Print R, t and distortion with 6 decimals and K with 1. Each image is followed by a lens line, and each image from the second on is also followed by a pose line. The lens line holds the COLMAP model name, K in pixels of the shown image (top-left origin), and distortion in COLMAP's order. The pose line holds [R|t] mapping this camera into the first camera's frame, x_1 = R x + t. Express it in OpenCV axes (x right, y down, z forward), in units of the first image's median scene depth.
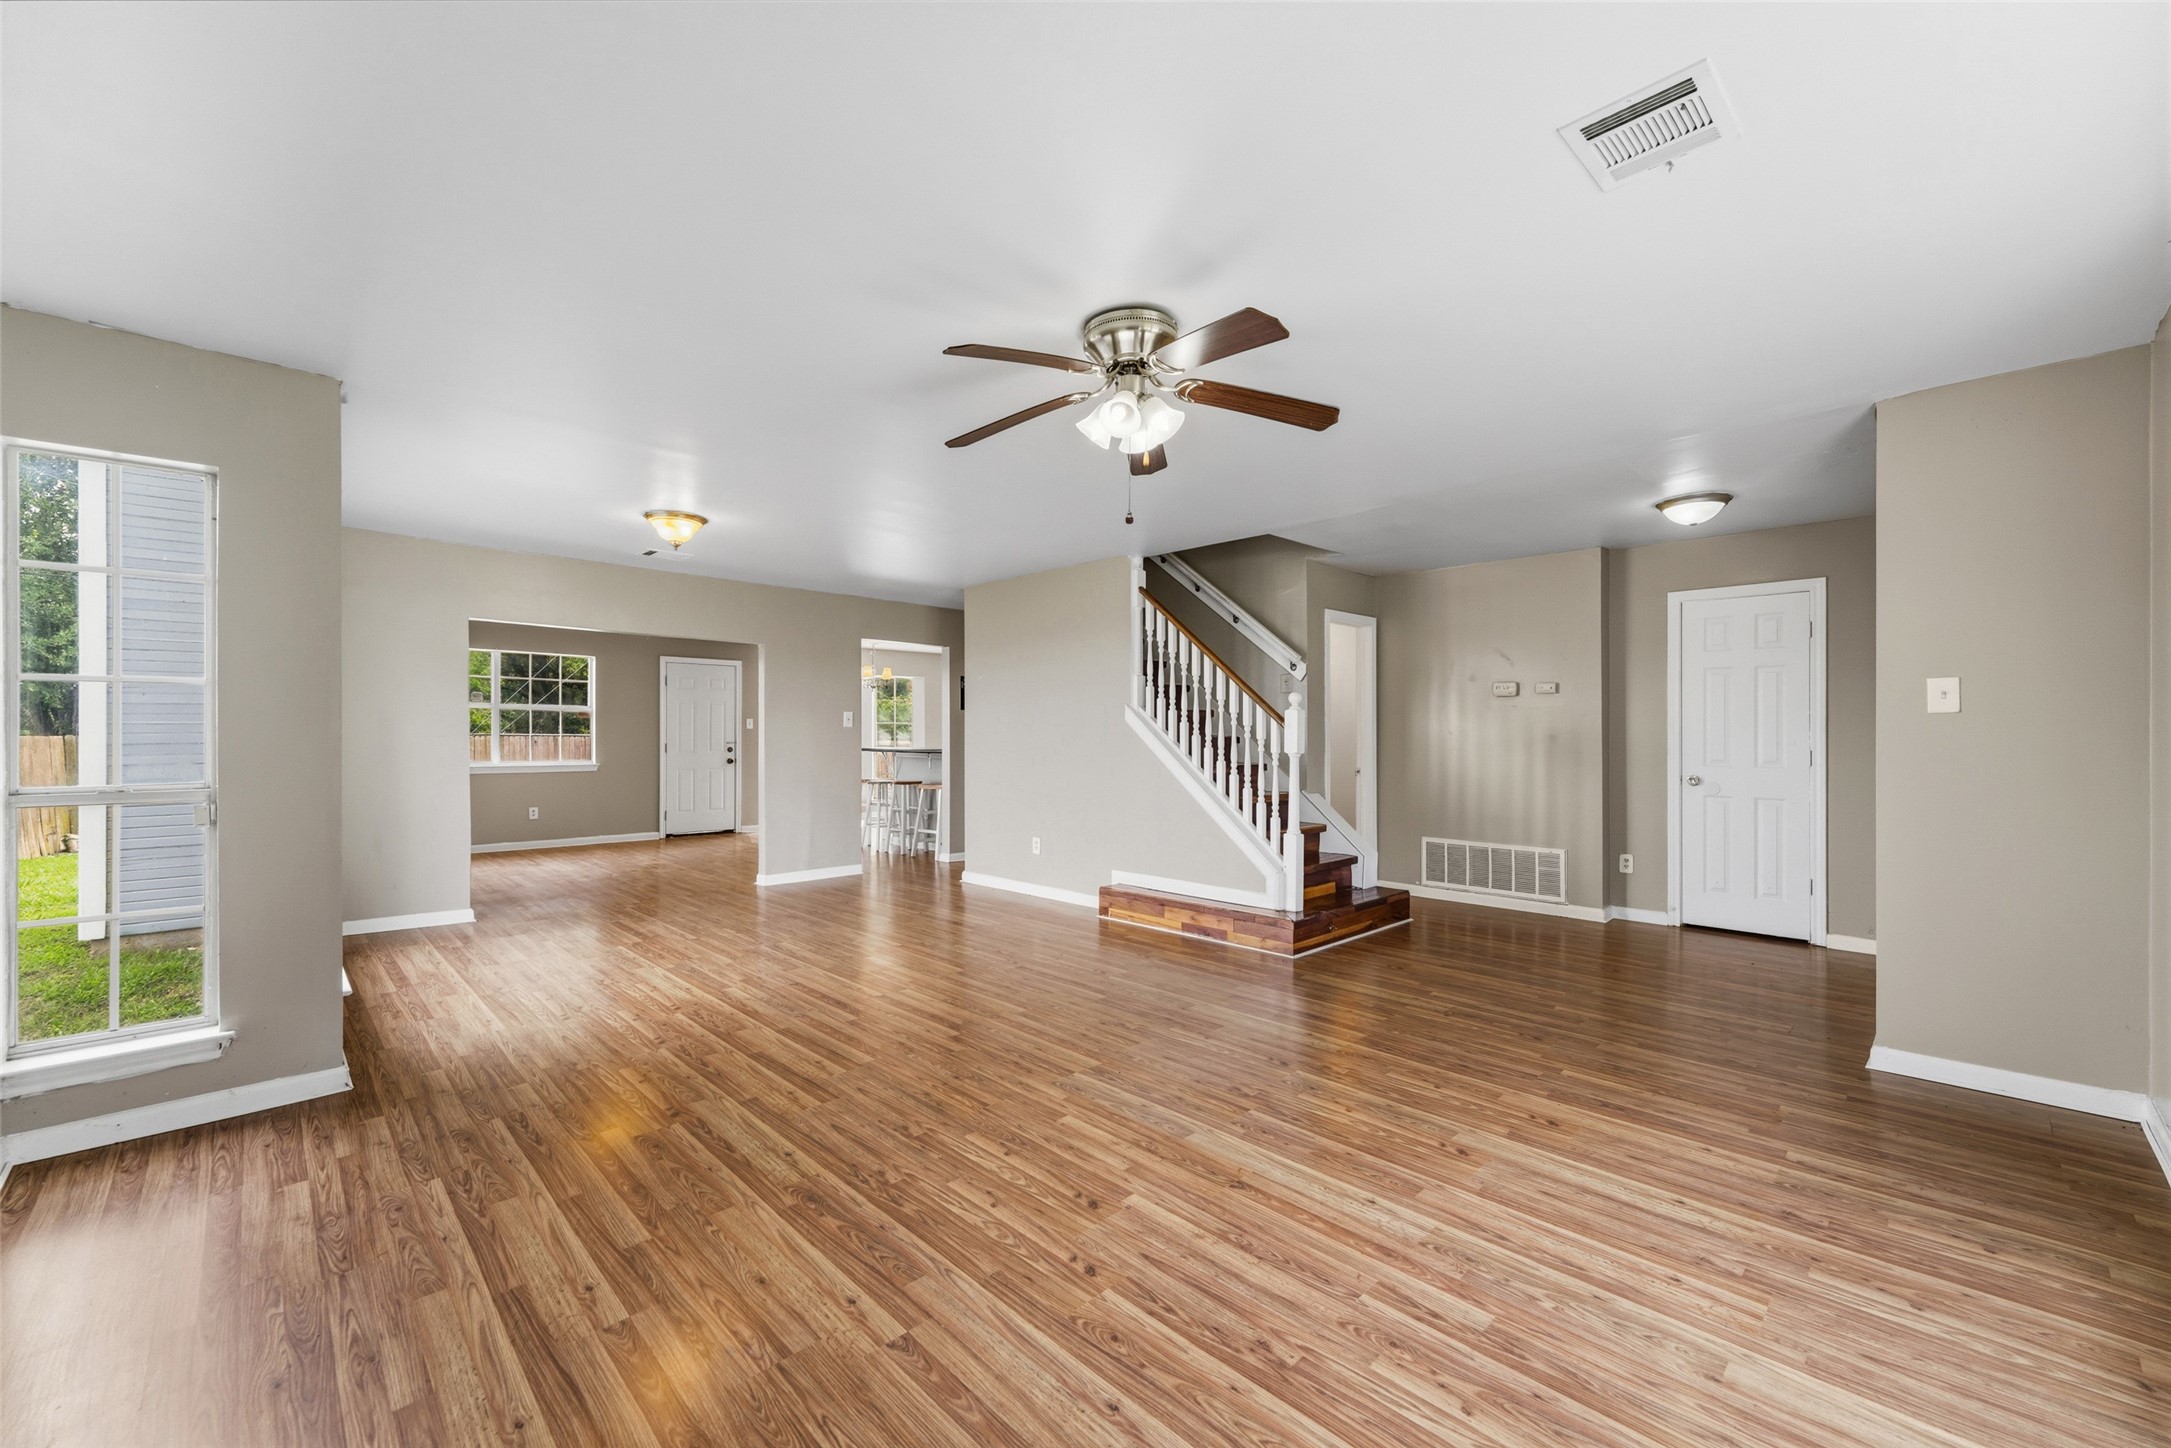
lens RADIAL K [[865.3, 0, 1087.6], [0, 865.3, 731.6], [0, 0, 1]] dist [0.002345, -0.000782]
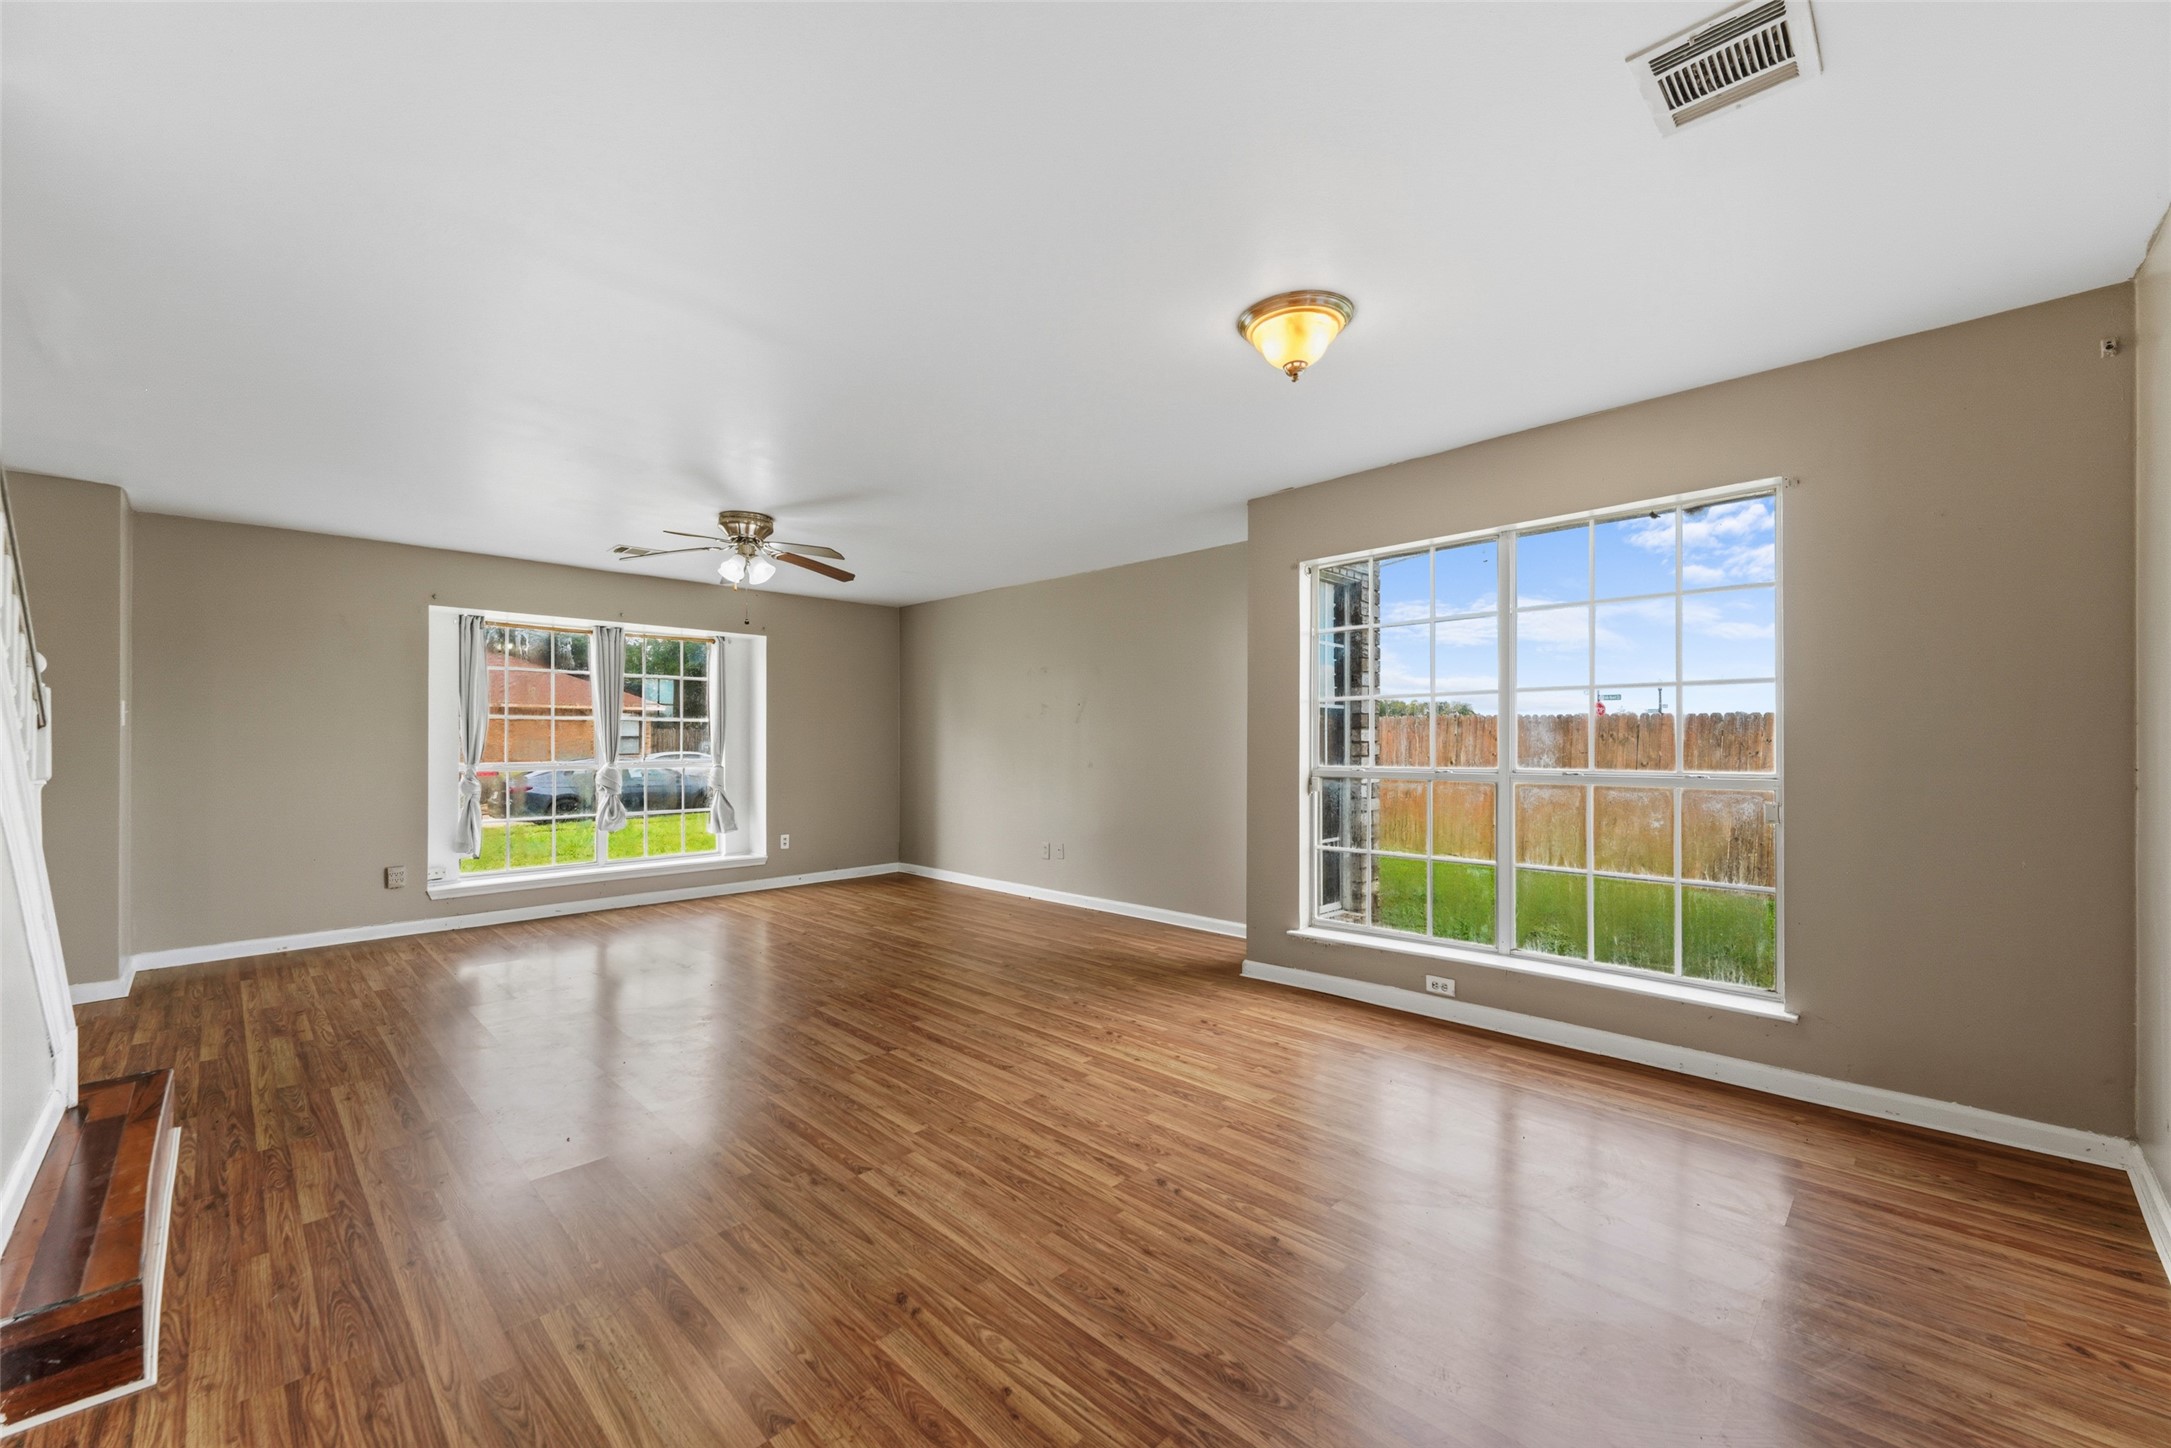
lens RADIAL K [[865.3, 0, 1085.4], [0, 865.3, 735.9], [0, 0, 1]] dist [0.002345, -0.000782]
pose [[-0.999851, 0.002214, -0.017133, -0.450047], [0.002356, 0.999963, -0.008300, 0.008143], [0.017114, -0.008339, -0.999819, 2.011597]]
